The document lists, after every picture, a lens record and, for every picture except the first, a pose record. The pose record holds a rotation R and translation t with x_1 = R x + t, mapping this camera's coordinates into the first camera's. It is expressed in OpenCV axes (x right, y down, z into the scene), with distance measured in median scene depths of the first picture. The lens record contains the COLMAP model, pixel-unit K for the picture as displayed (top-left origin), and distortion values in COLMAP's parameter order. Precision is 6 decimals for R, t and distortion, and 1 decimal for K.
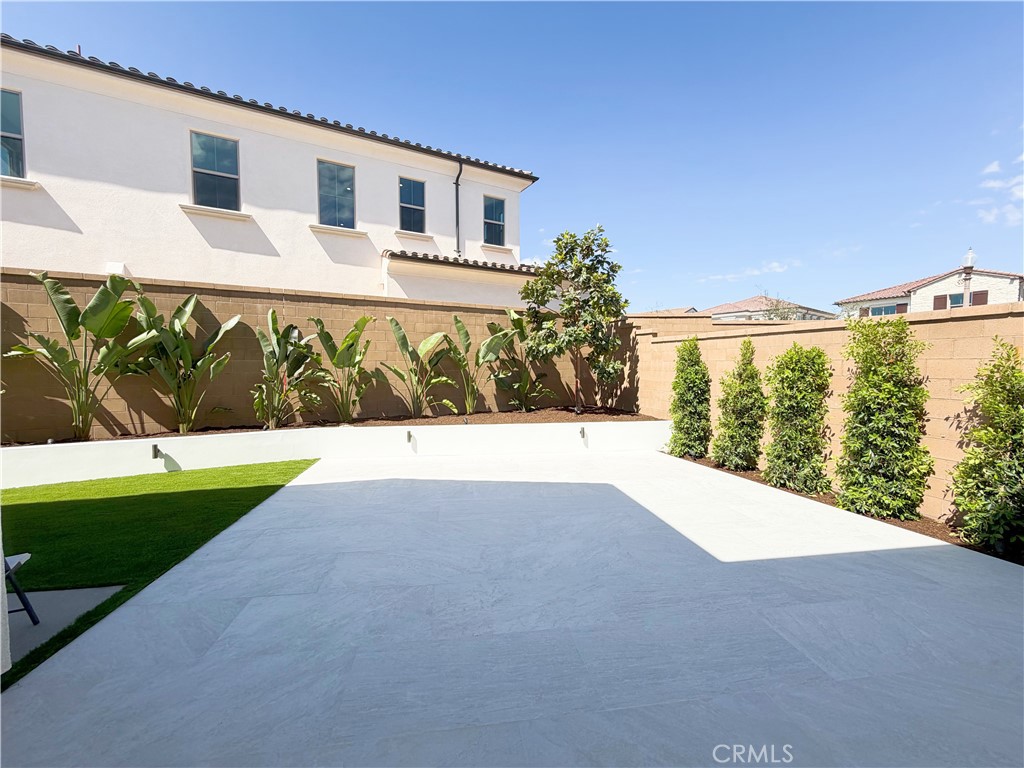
lens RADIAL K [[408.7, 0, 507.9], [0, 408.7, 385.0], [0, 0, 1]] dist [-0.002501, -0.000353]
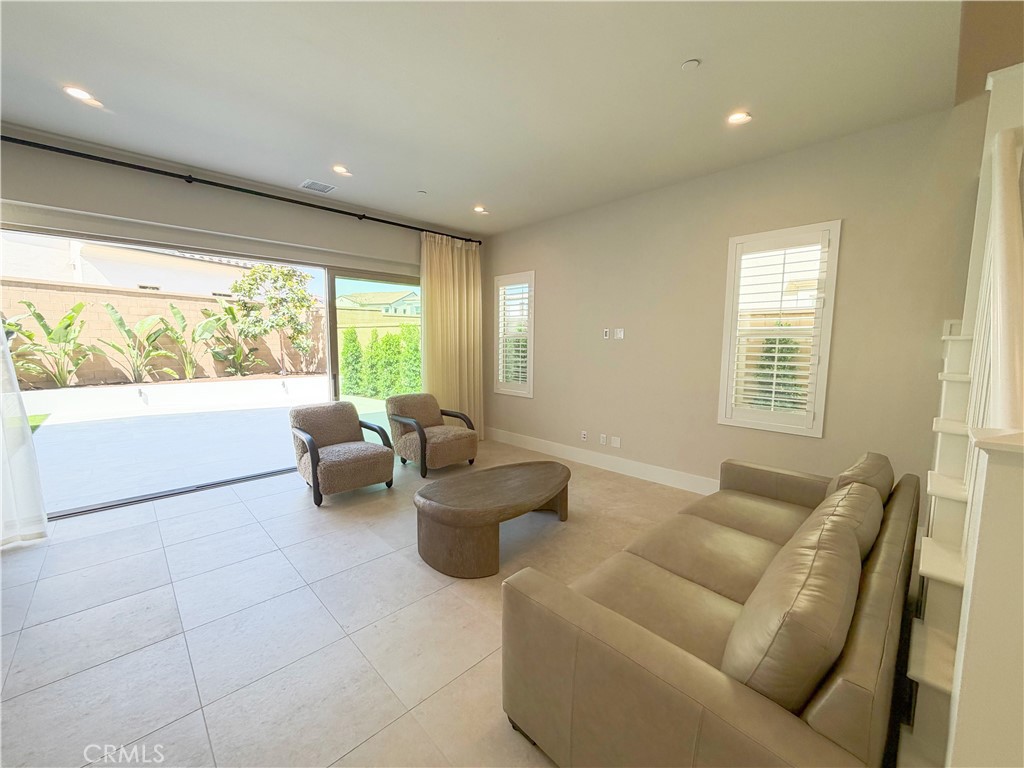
lens RADIAL K [[410.7, 0, 512.0], [0, 410.7, 384.0], [0, 0, 1]] dist [0.000433, -0.000007]
pose [[0.815873, -0.054215, 0.575684, -0.009562], [0.024130, 0.997920, 0.059782, 0.034894], [-0.577728, -0.034884, 0.815484, -0.707890]]
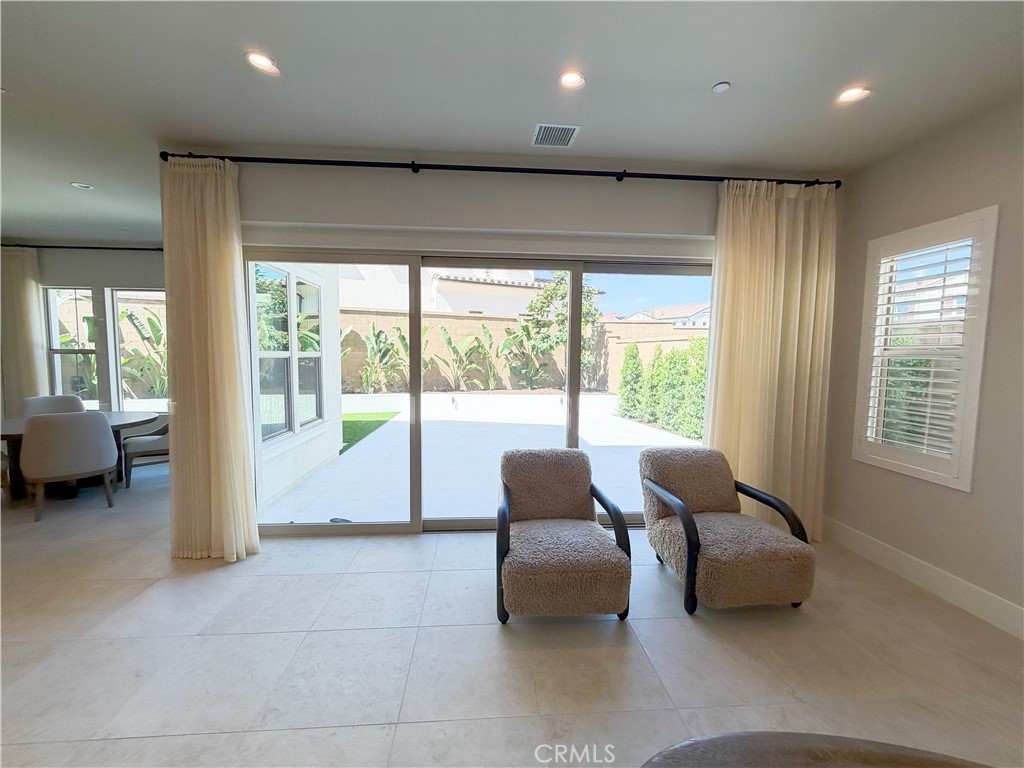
lens RADIAL K [[408.7, 0, 507.9], [0, 408.7, 385.0], [0, 0, 1]] dist [-0.002501, -0.000353]
pose [[0.996494, 0.018525, -0.081581, 0.091413], [-0.016677, 0.999590, 0.023278, 0.019126], [0.081979, -0.021836, 0.996395, -0.502126]]
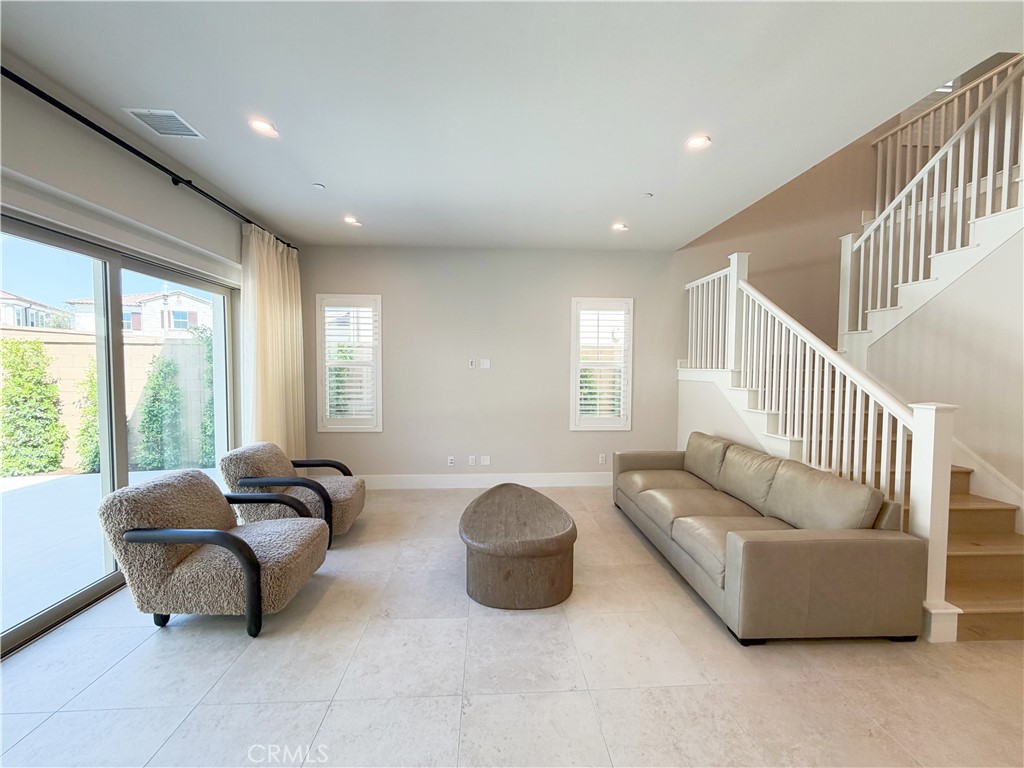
lens RADIAL K [[408.7, 0, 507.9], [0, 408.7, 385.0], [0, 0, 1]] dist [-0.002501, -0.000353]
pose [[0.091069, -0.040378, 0.995026, -0.187038], [0.047328, 0.998224, 0.036177, 0.015493], [-0.994719, 0.043798, 0.092818, -0.430018]]
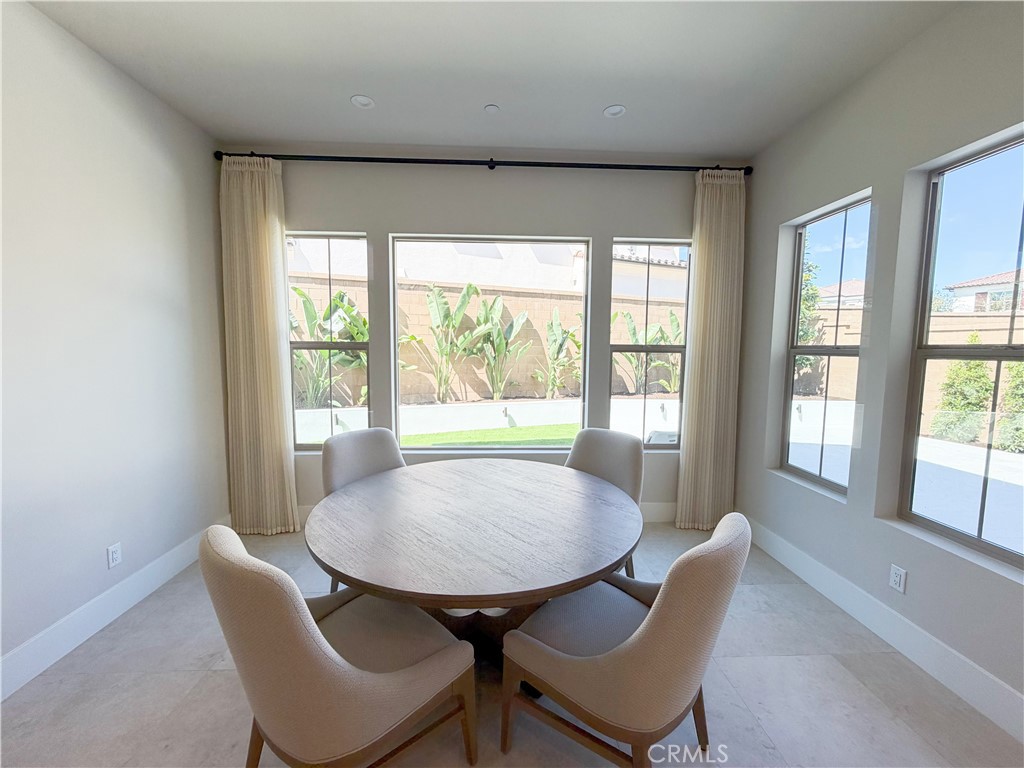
lens RADIAL K [[408.7, 0, 507.9], [0, 408.7, 385.0], [0, 0, 1]] dist [-0.002501, -0.000353]
pose [[0.993805, 0.020689, -0.109199, -0.473547], [-0.016434, 0.999075, 0.039731, 0.010707], [0.109920, -0.037690, 0.993226, -0.254388]]
